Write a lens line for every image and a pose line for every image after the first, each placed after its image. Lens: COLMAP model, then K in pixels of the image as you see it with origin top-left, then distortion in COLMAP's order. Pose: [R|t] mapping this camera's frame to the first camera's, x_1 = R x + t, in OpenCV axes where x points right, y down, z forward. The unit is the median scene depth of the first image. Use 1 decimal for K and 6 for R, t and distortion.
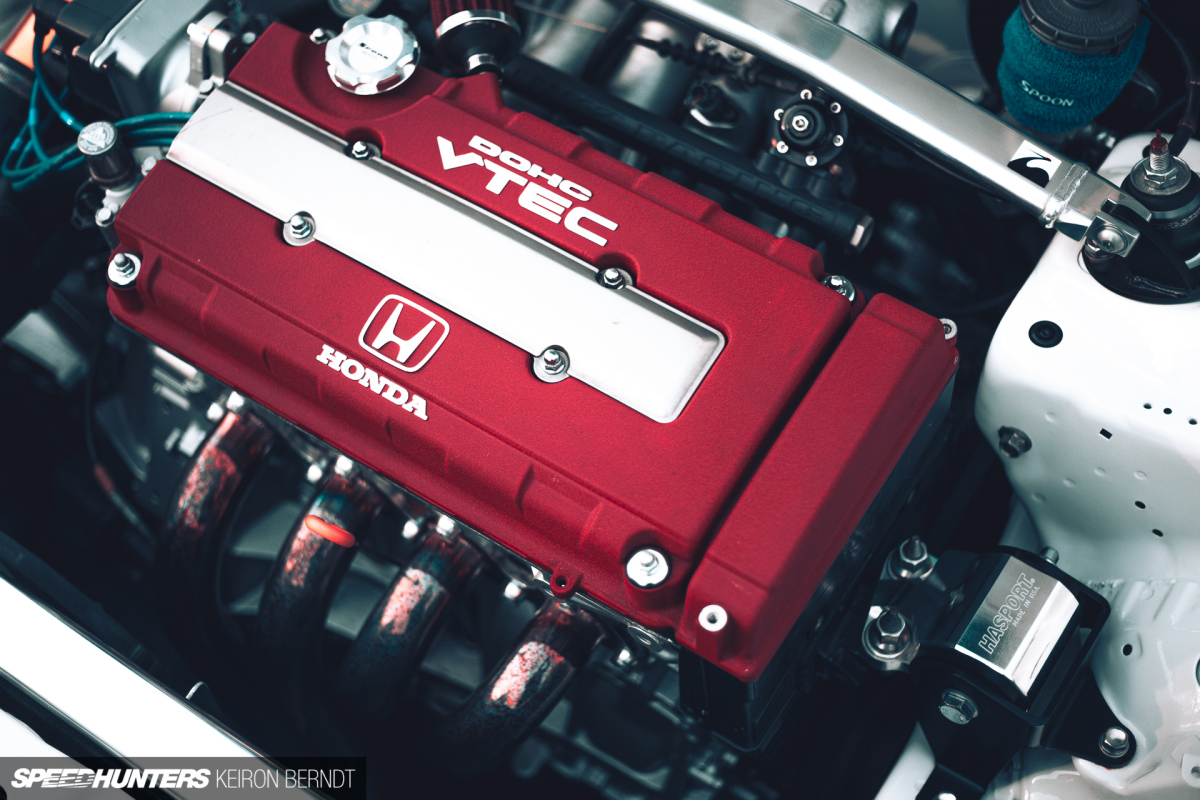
lens RADIAL K [[1824.9, 0, 600.0], [0, 1824.9, 400.0], [0, 0, 1]] dist [-0.148041, 0.104606]
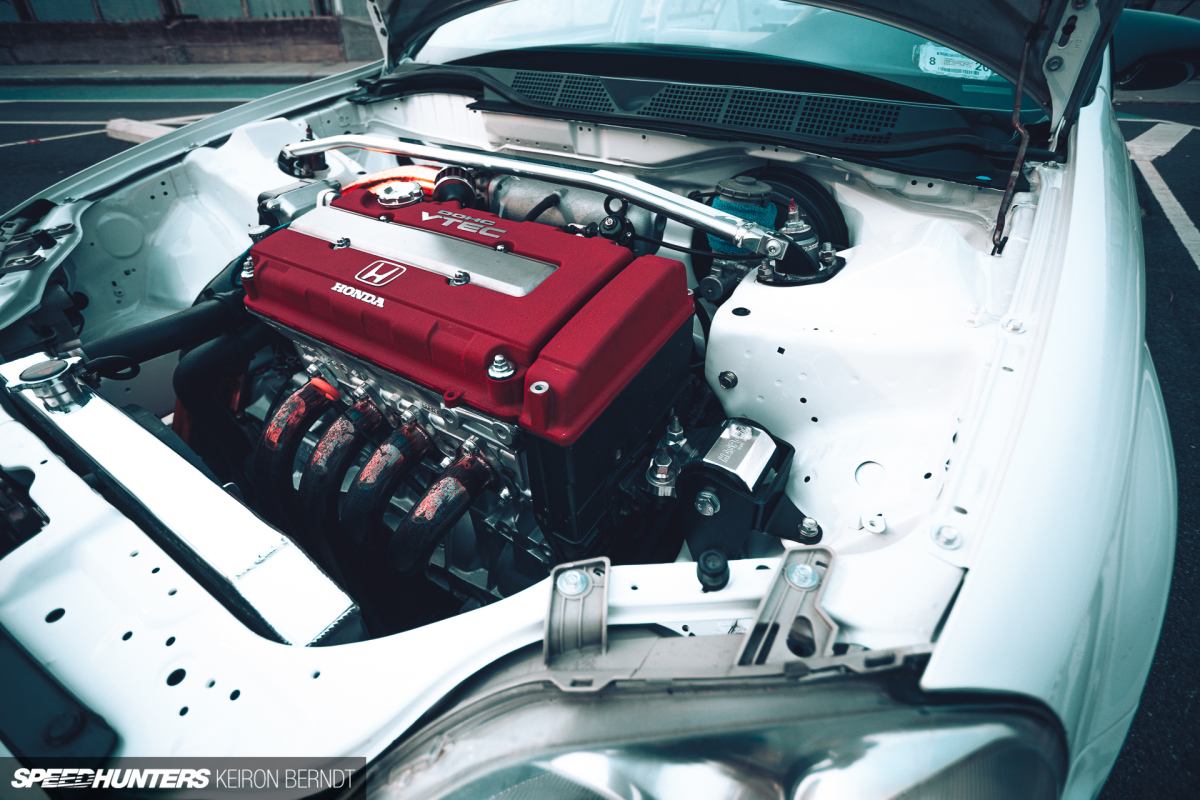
lens RADIAL K [[578.0, 0, 595.1], [0, 578.0, 397.1], [0, 0, 1]] dist [-0.081408, 0.035504]
pose [[0.999179, 0.023760, 0.032809, 0.081931], [-0.010363, 0.932894, -0.360002, 0.263476], [-0.039161, 0.359366, 0.932375, 0.502117]]
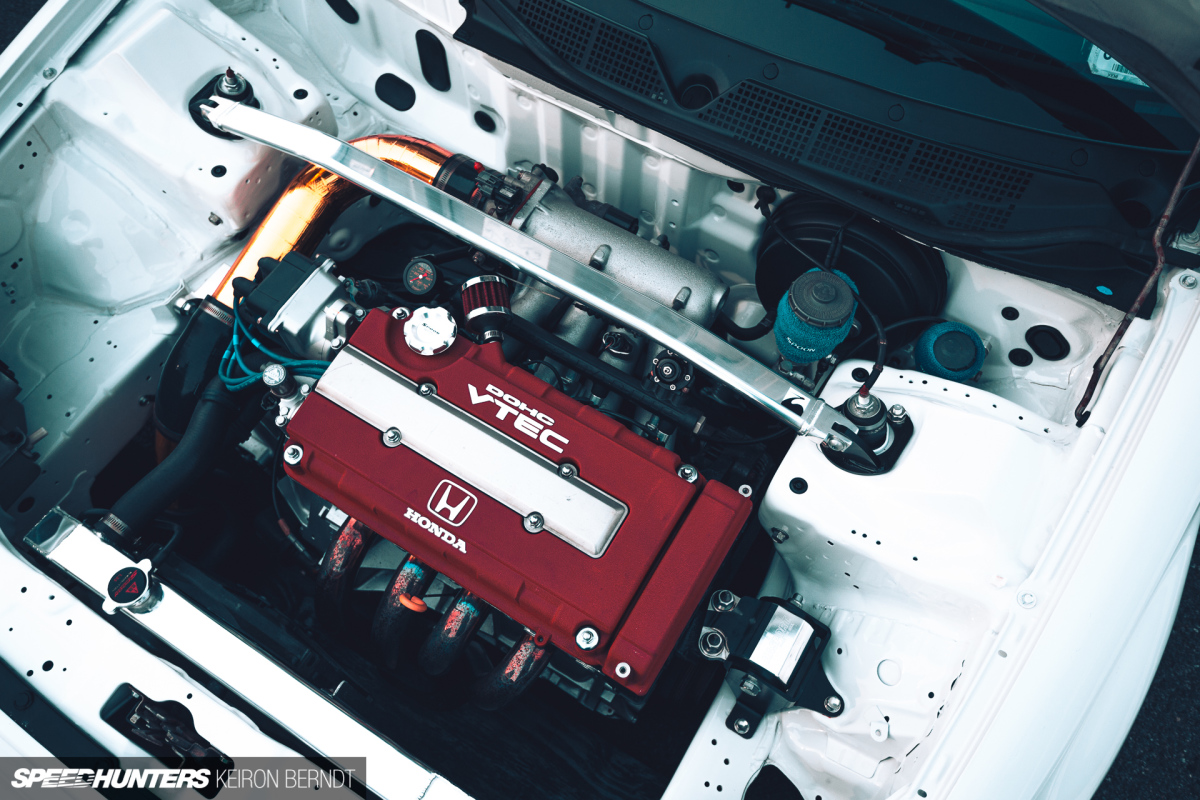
lens RADIAL K [[945.7, 0, 600.0], [0, 945.7, 400.0], [0, 0, 1]] dist [-0.031562, 0.080309]
pose [[0.998185, -0.007681, 0.059732, -0.015164], [0.002165, 0.995768, 0.091875, -0.218779], [-0.060185, -0.091579, 0.993977, 0.056576]]
